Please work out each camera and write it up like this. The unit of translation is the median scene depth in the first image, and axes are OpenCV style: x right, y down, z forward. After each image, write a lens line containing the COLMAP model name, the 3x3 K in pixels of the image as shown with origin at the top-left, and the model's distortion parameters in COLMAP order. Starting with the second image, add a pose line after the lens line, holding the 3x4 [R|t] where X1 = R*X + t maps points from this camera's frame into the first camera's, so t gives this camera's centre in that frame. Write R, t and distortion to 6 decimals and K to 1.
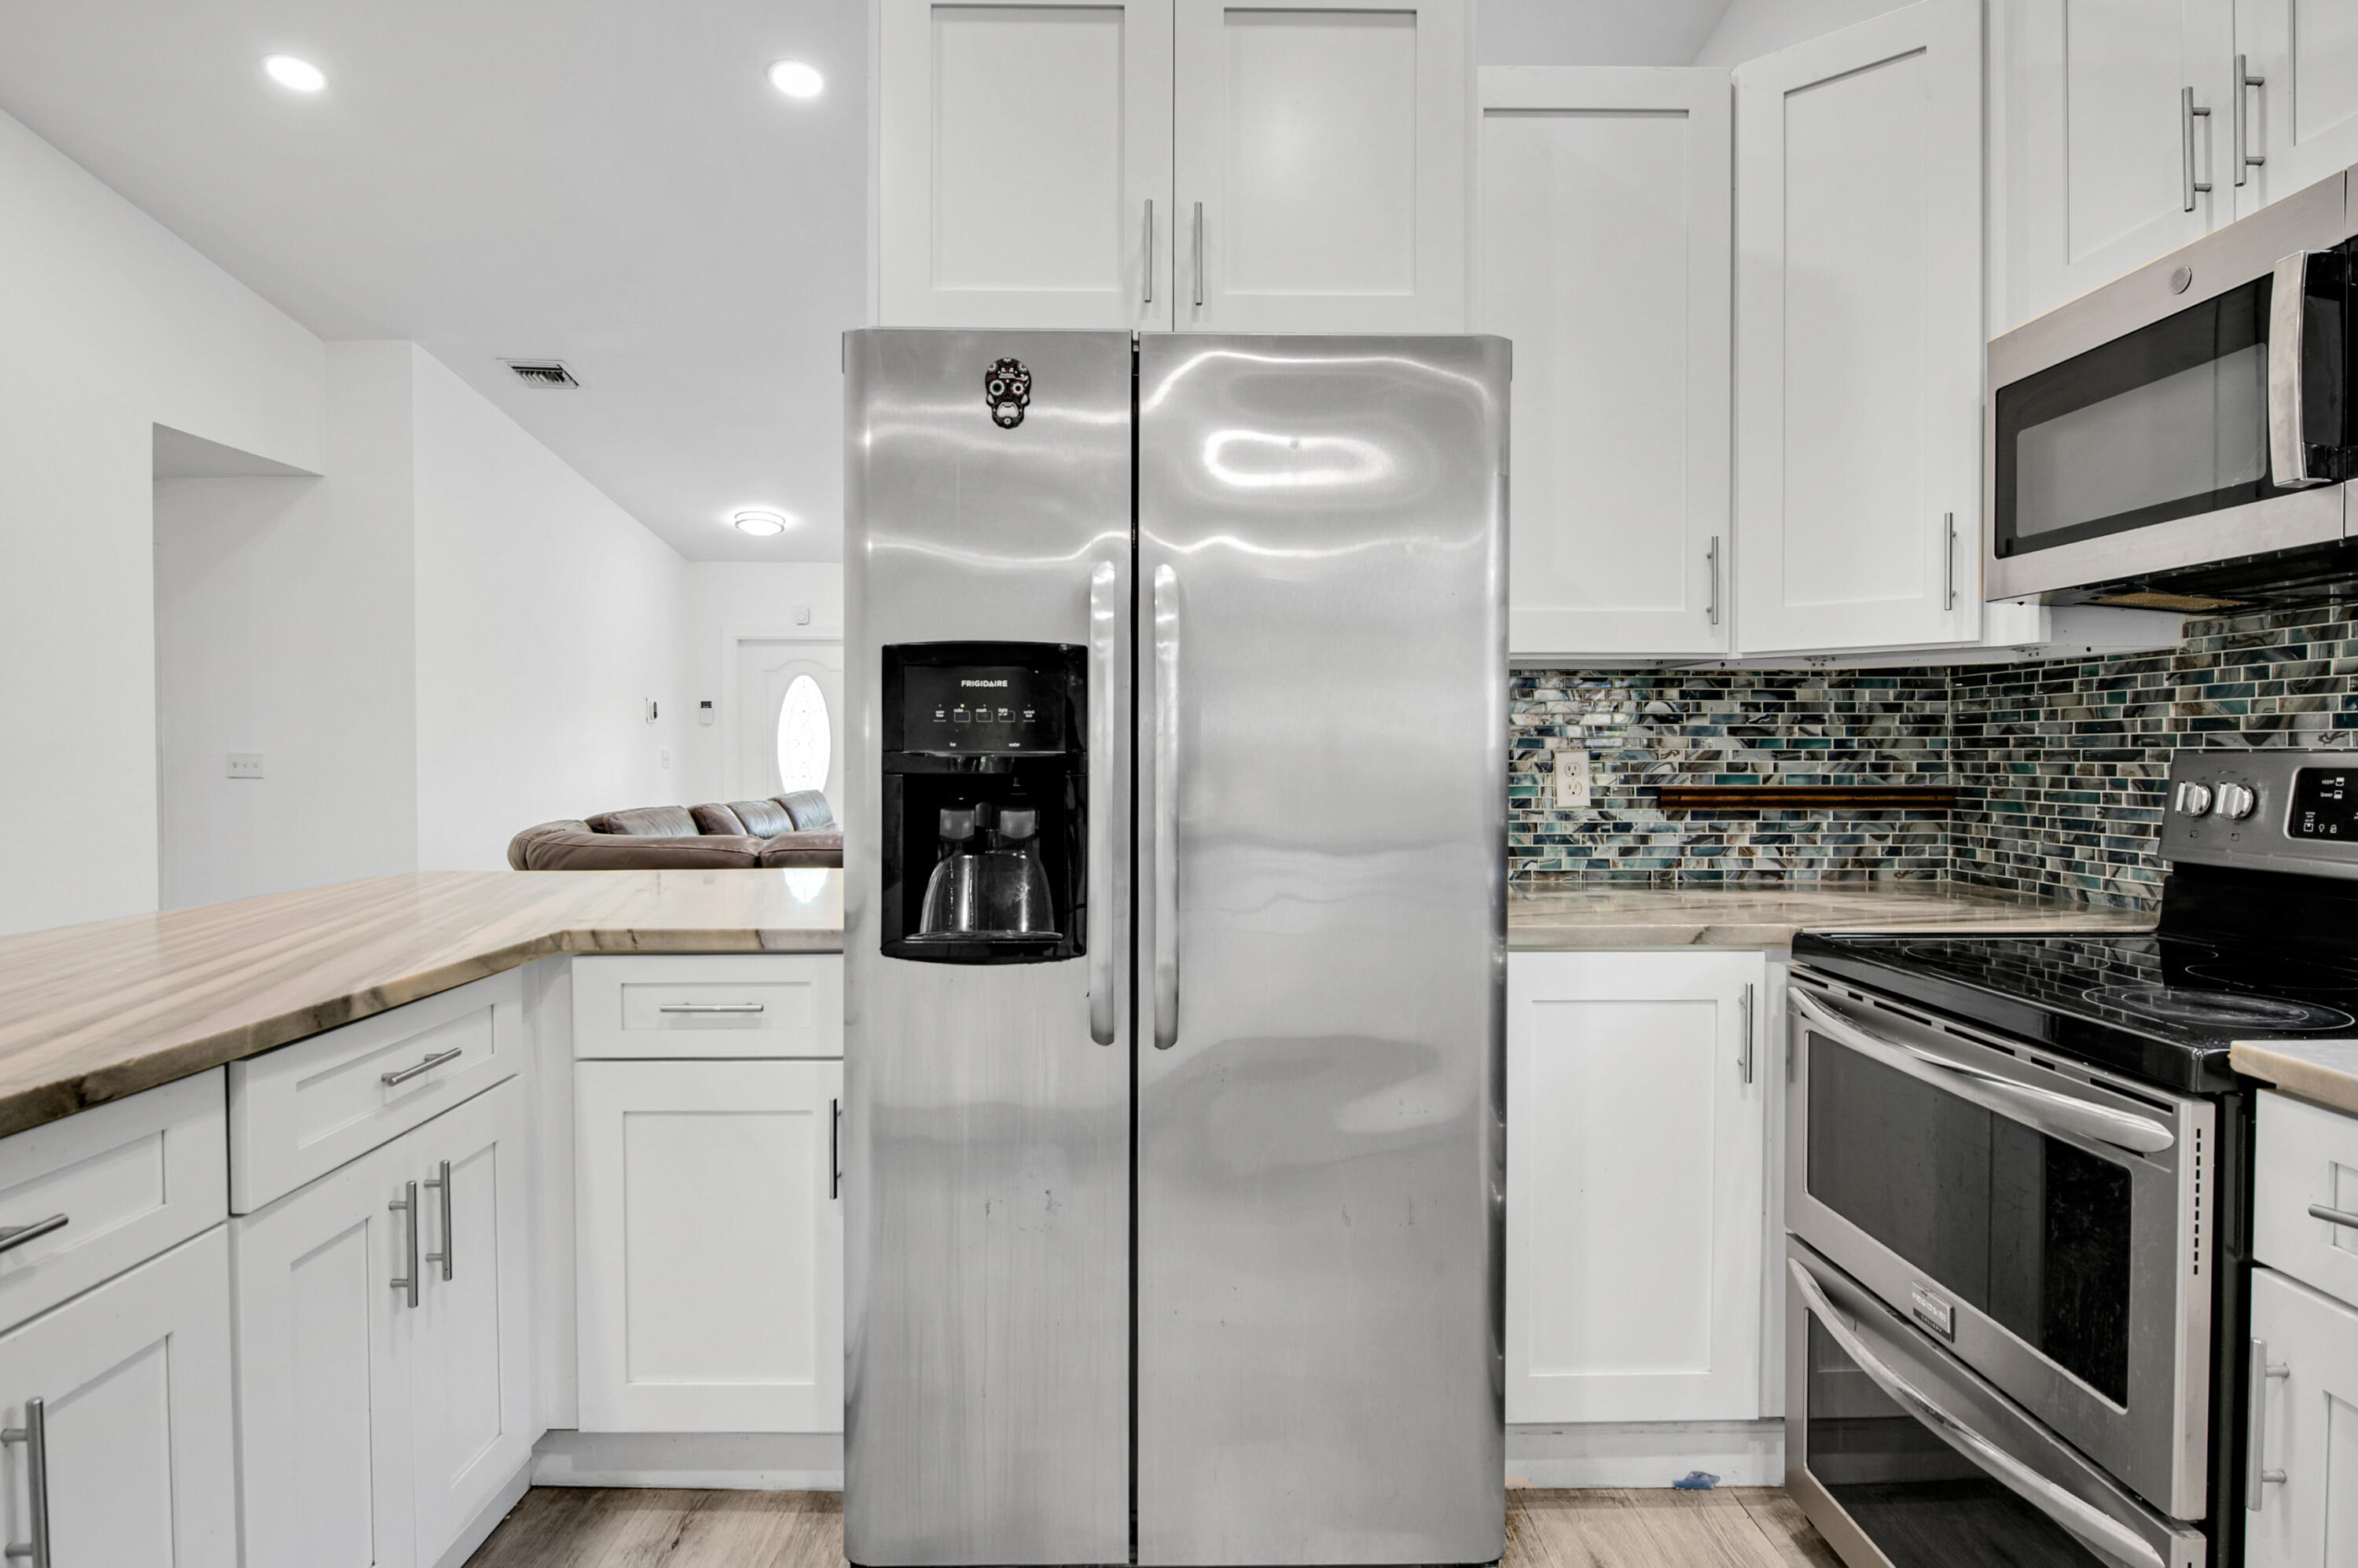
lens RADIAL K [[1253.4, 0, 1172.1], [0, 1253.4, 773.0], [0, 0, 1]] dist [-0.019326, -0.002572]
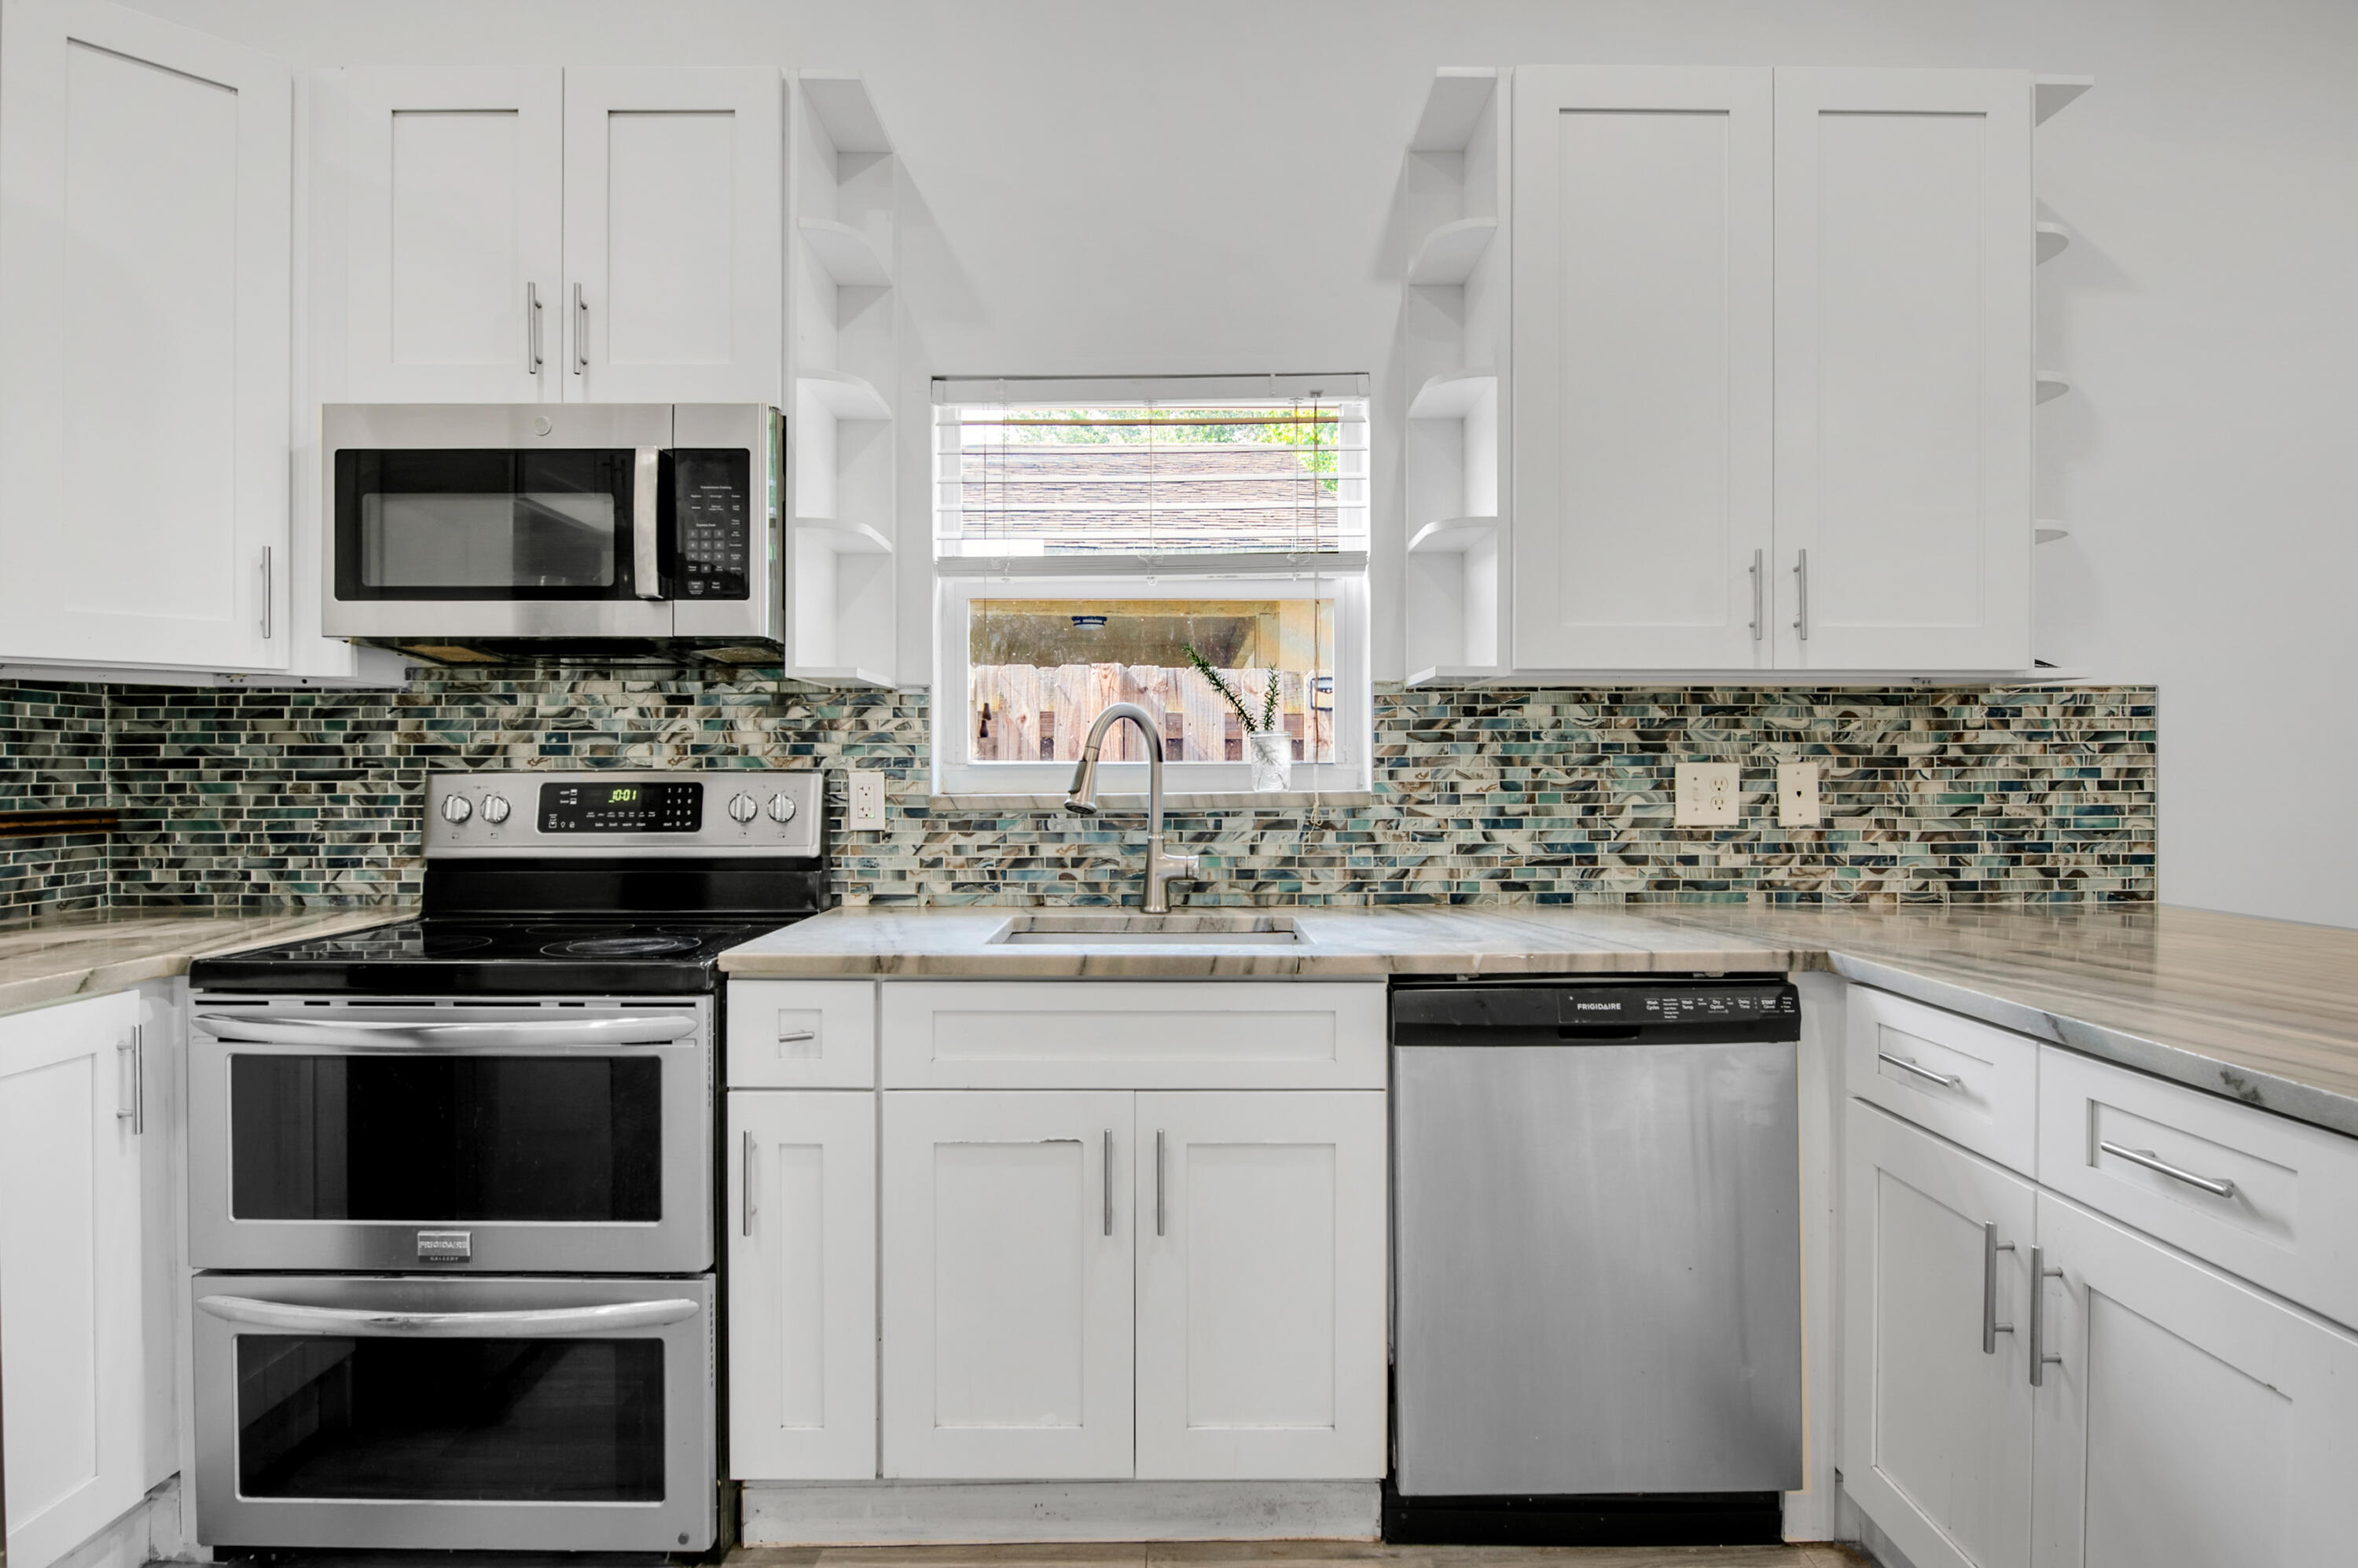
lens RADIAL K [[1253.4, 0, 1172.1], [0, 1253.4, 773.0], [0, 0, 1]] dist [-0.019326, -0.002572]
pose [[0.009073, -0.001319, 0.999958, -0.375947], [0.018244, 0.999833, 0.001153, -0.003217], [-0.999792, 0.018233, 0.009095, 0.197379]]
